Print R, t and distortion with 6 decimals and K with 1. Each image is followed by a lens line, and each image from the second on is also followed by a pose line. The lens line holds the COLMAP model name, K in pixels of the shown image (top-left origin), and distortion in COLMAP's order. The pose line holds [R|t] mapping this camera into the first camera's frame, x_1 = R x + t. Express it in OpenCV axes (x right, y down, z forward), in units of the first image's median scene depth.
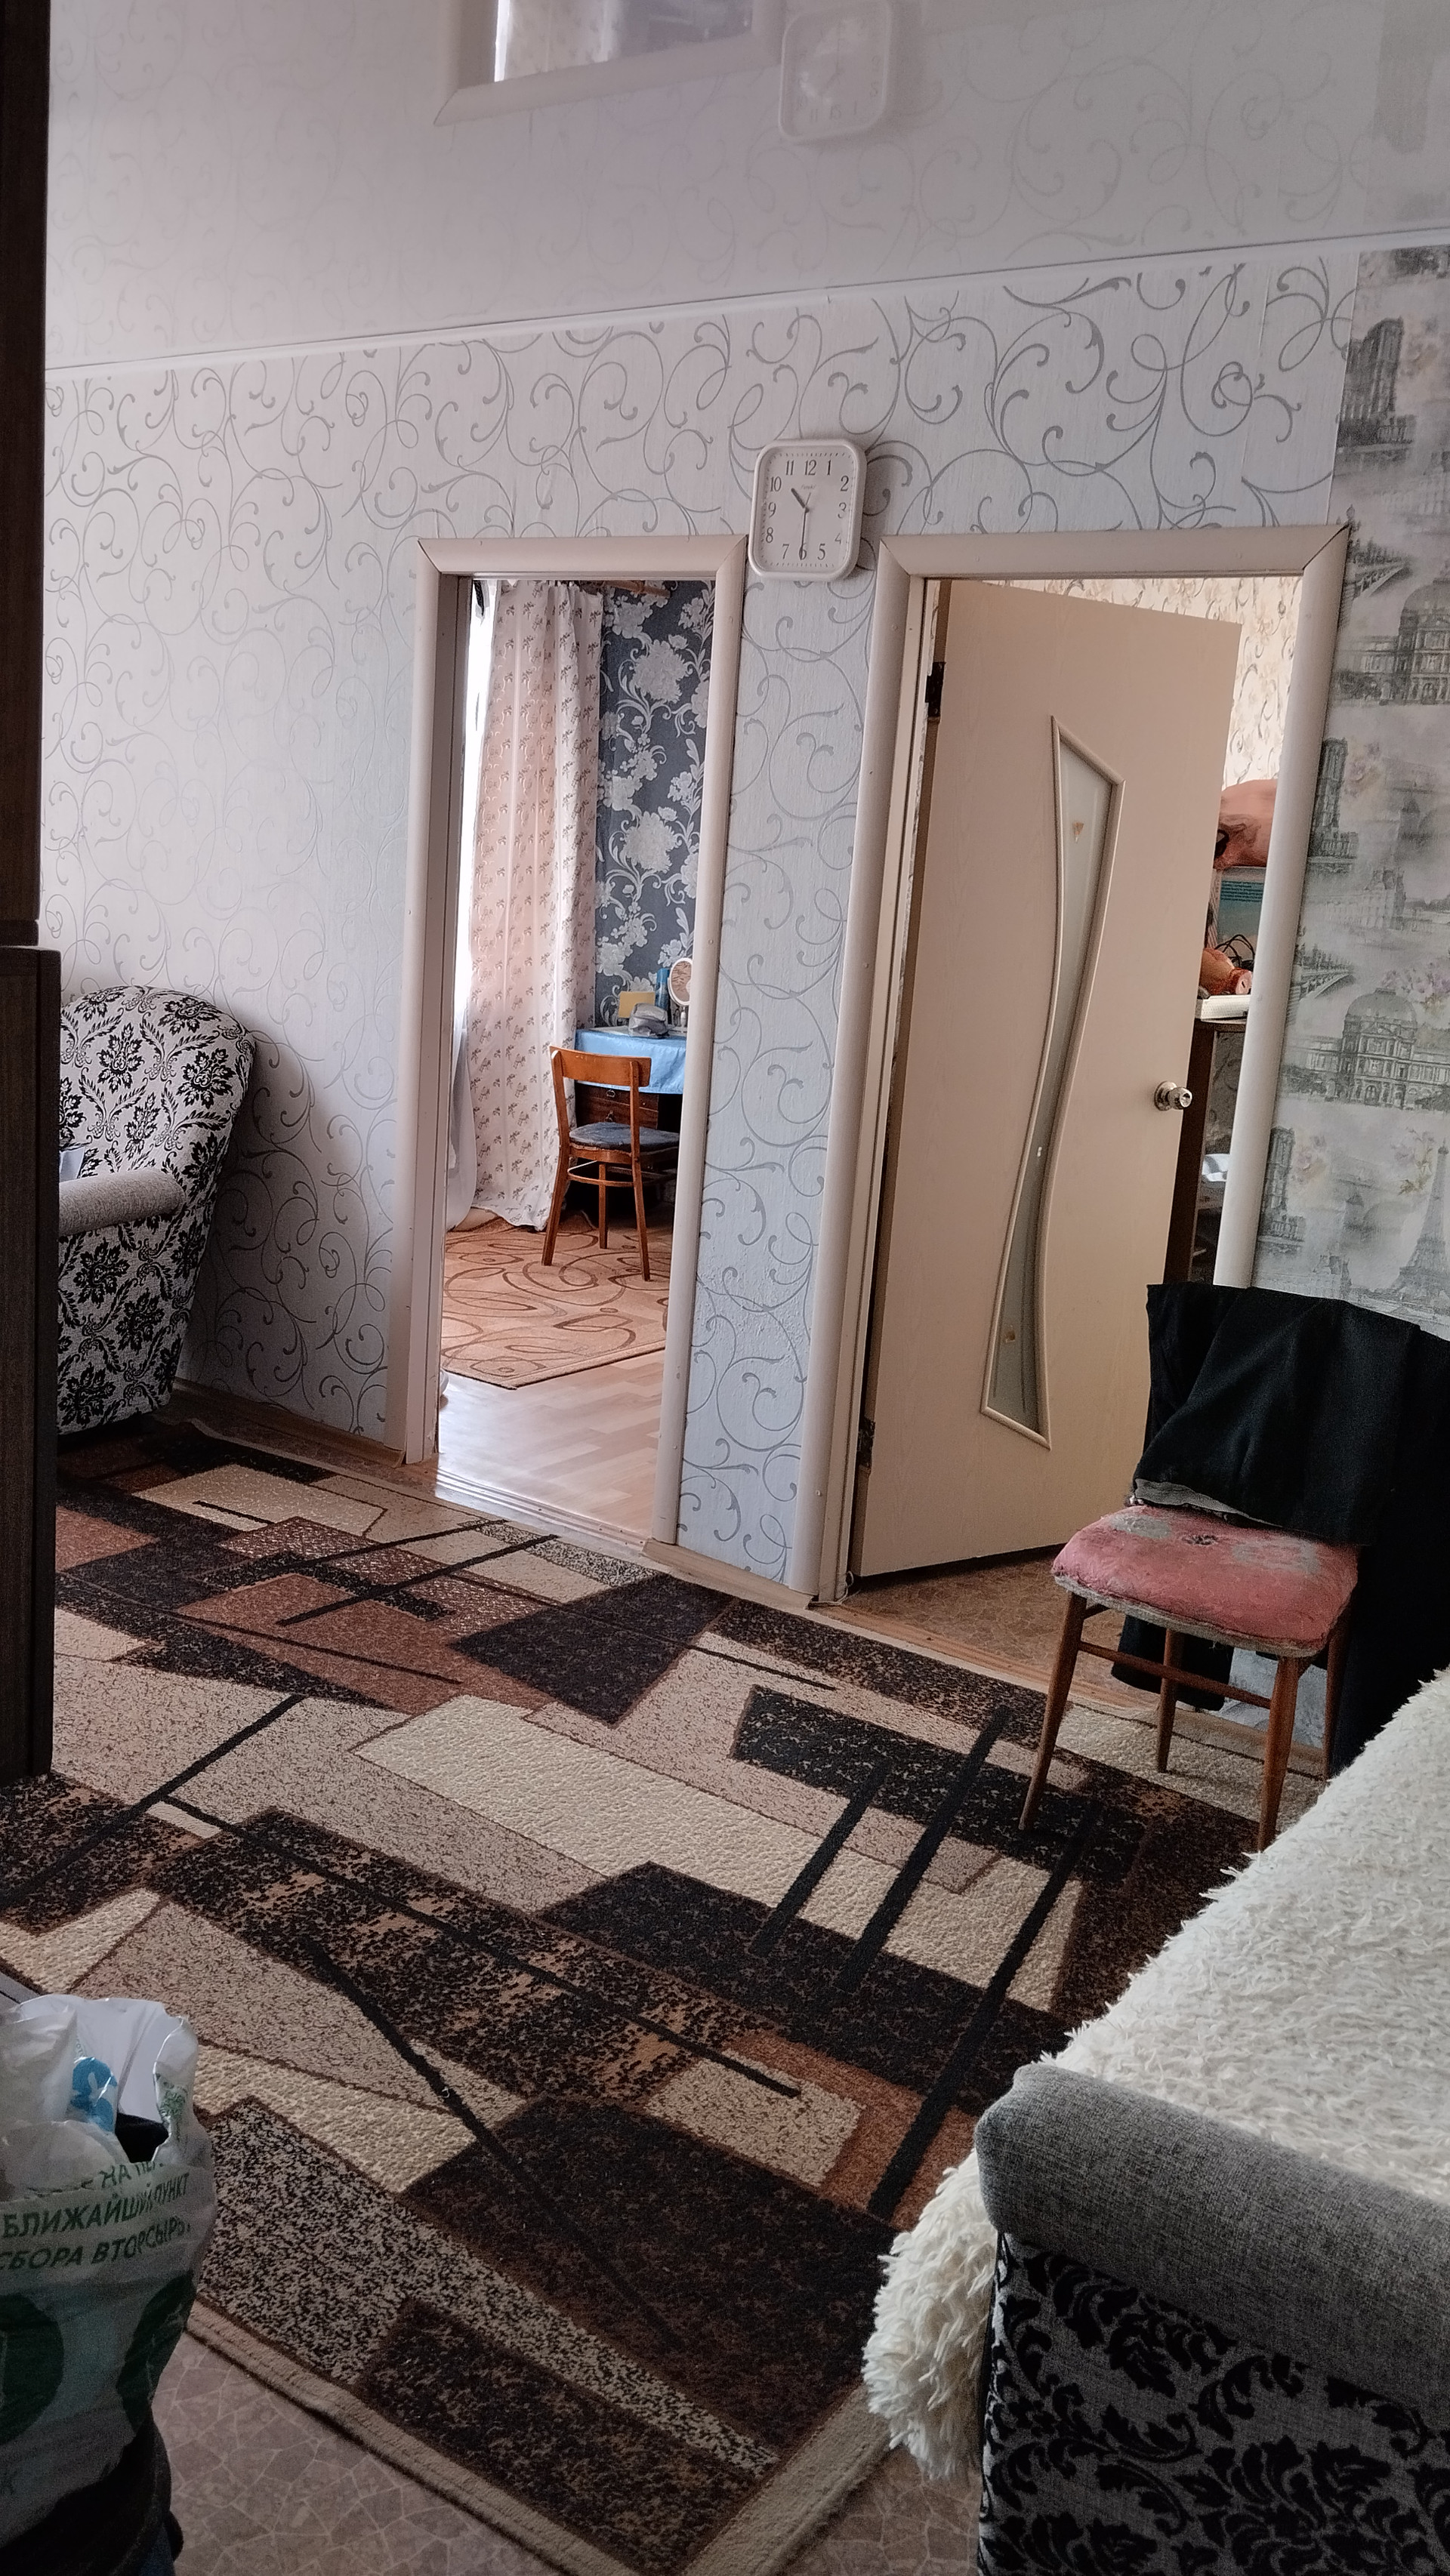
lens RADIAL K [[2108.5, 0, 737.4], [0, 2108.5, 1349.4], [0, 0, 1]] dist [0.078168, -0.150481]
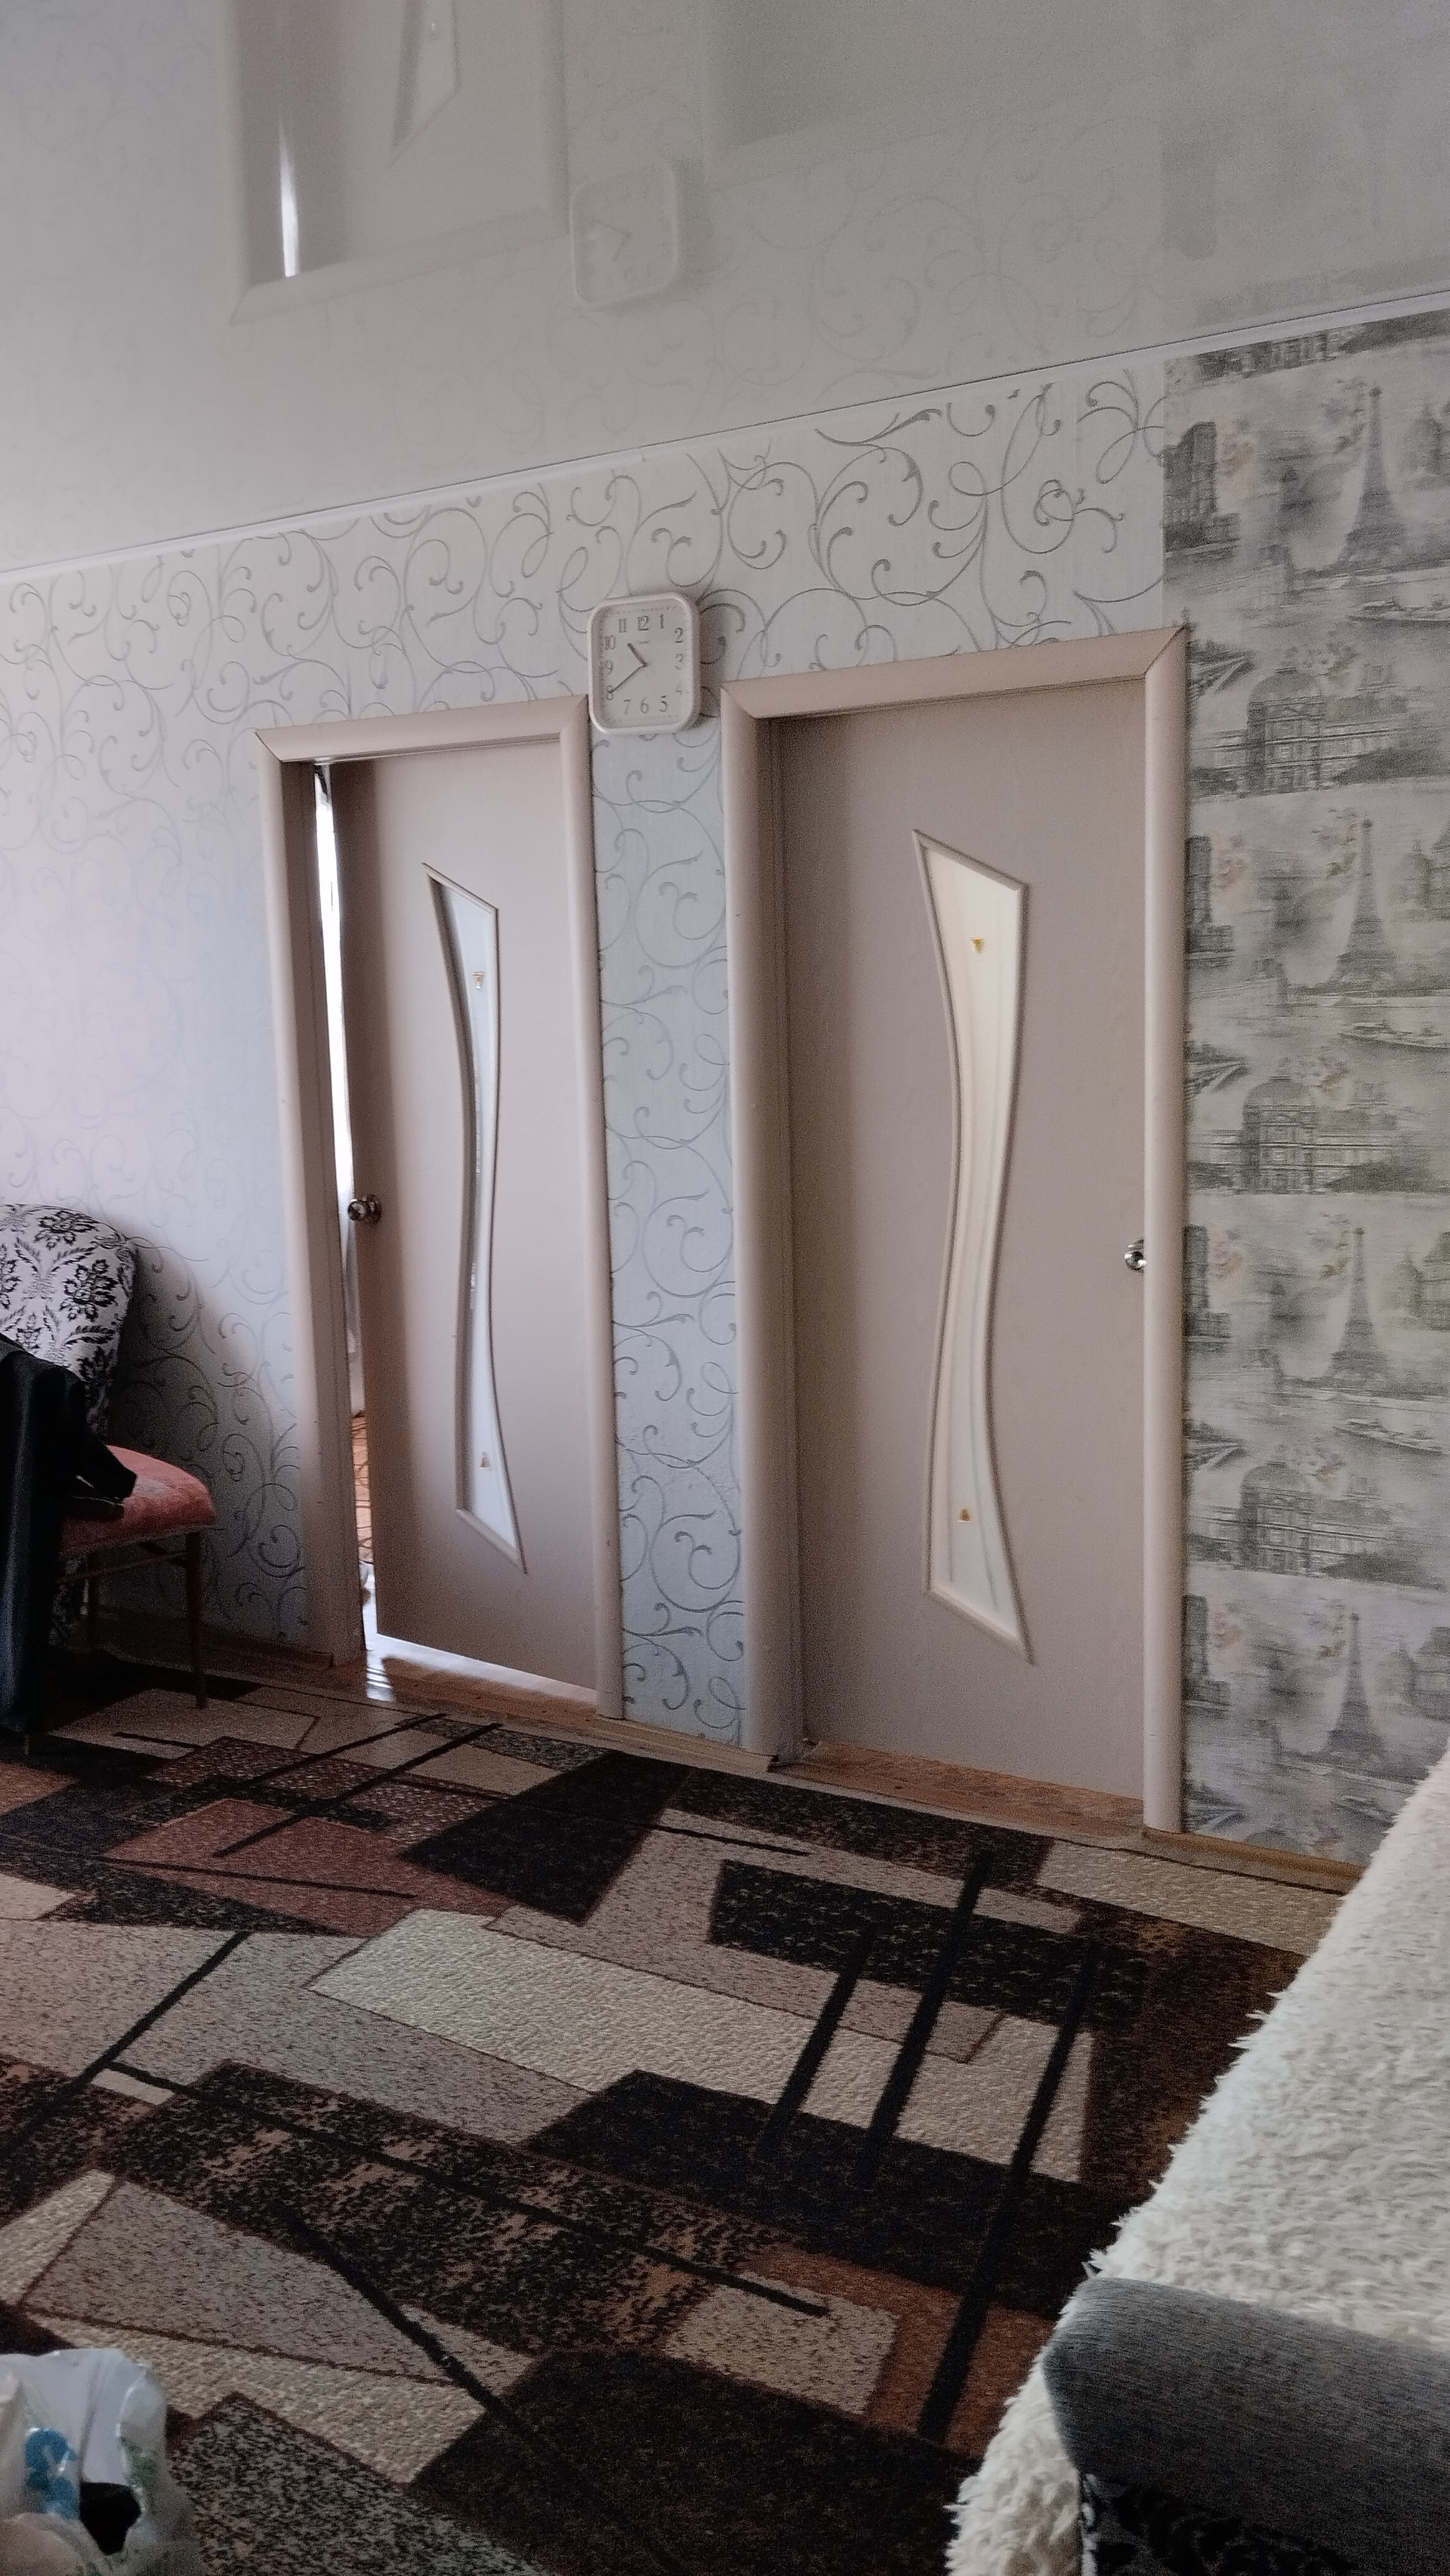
lens RADIAL K [[2108.5, 0, 745.2], [0, 2108.5, 1340.5], [0, 0, 1]] dist [0.078168, -0.150481]
pose [[0.992817, -0.108641, 0.050117, -0.004737], [0.111975, 0.991286, -0.069377, -0.006093], [-0.042143, 0.074491, 0.996331, 0.030207]]
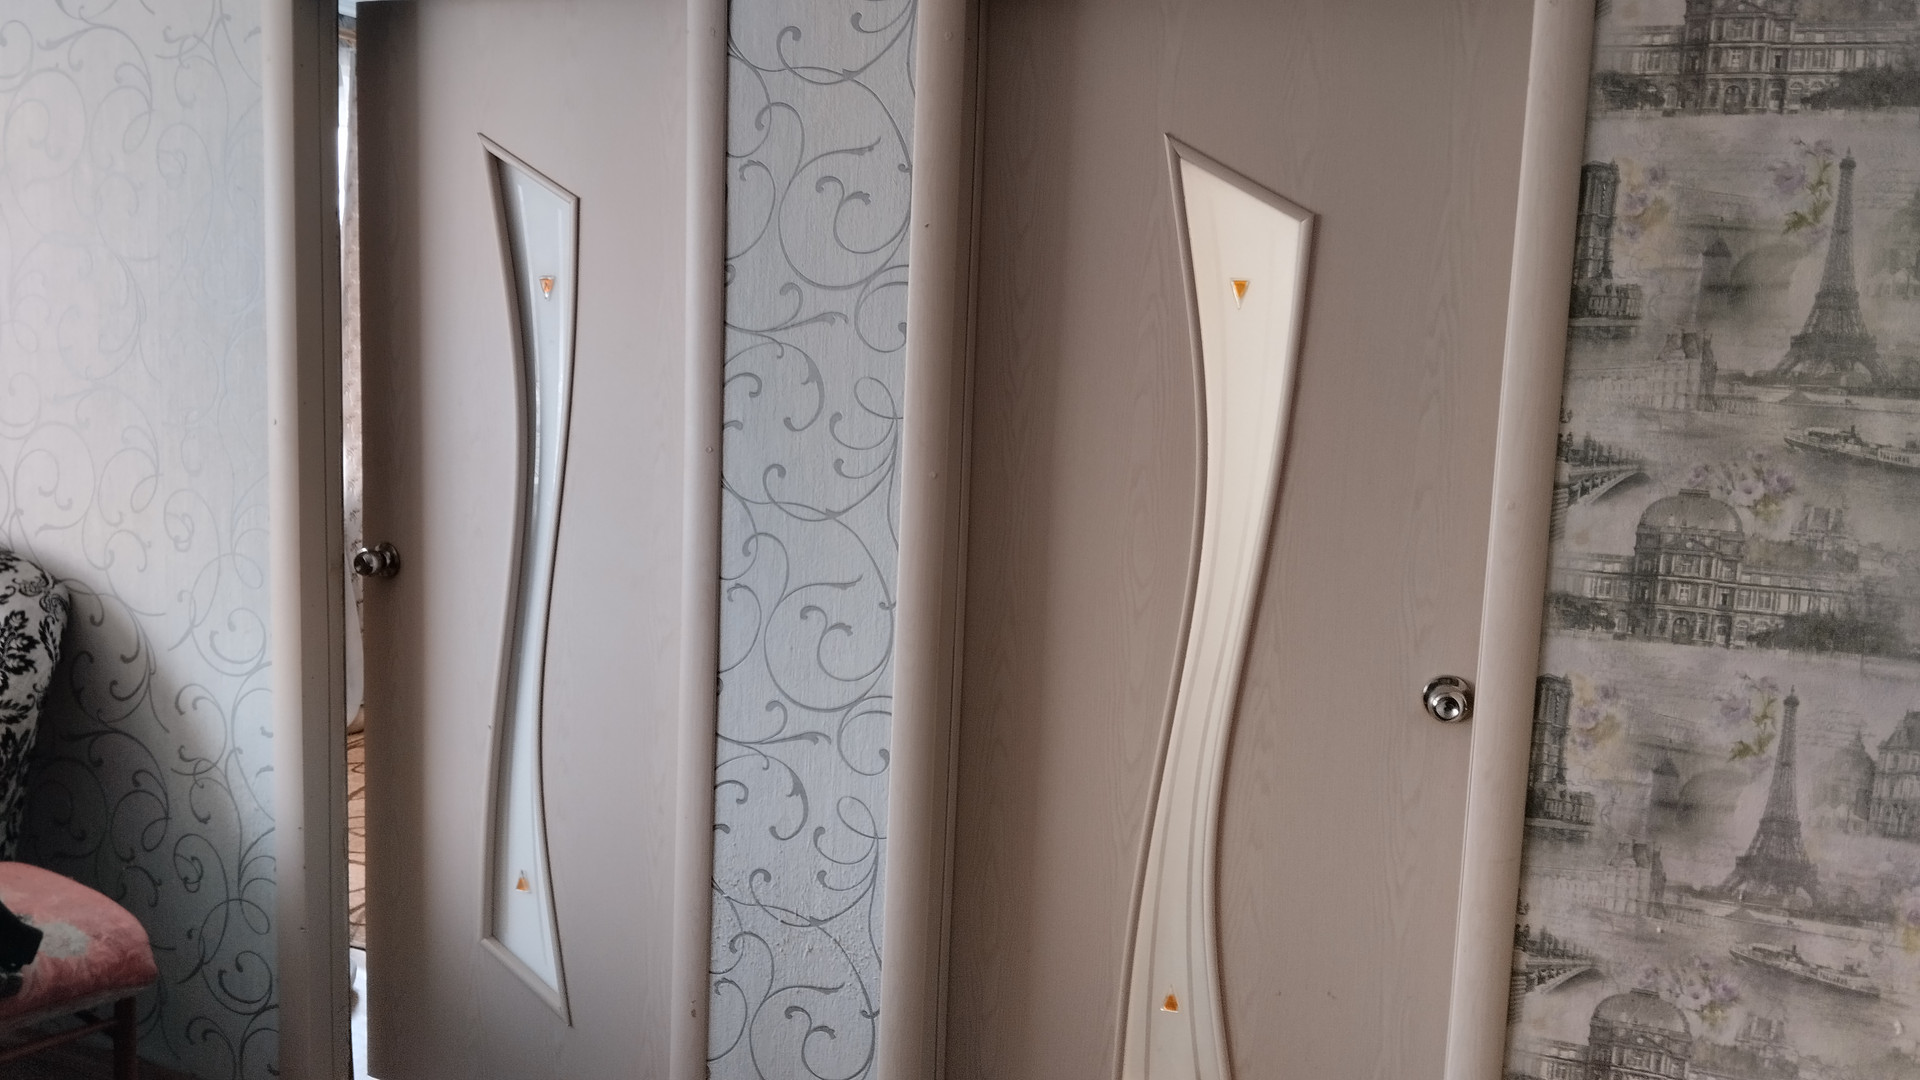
lens RADIAL K [[1571.3, 0, 949.0], [0, 1571.3, 550.4], [0, 0, 1]] dist [0.078168, -0.150481]
pose [[0.967140, -0.070679, 0.244224, -0.072669], [0.089167, 0.993862, -0.065481, -0.116977], [-0.238097, 0.085106, 0.967505, 0.454184]]
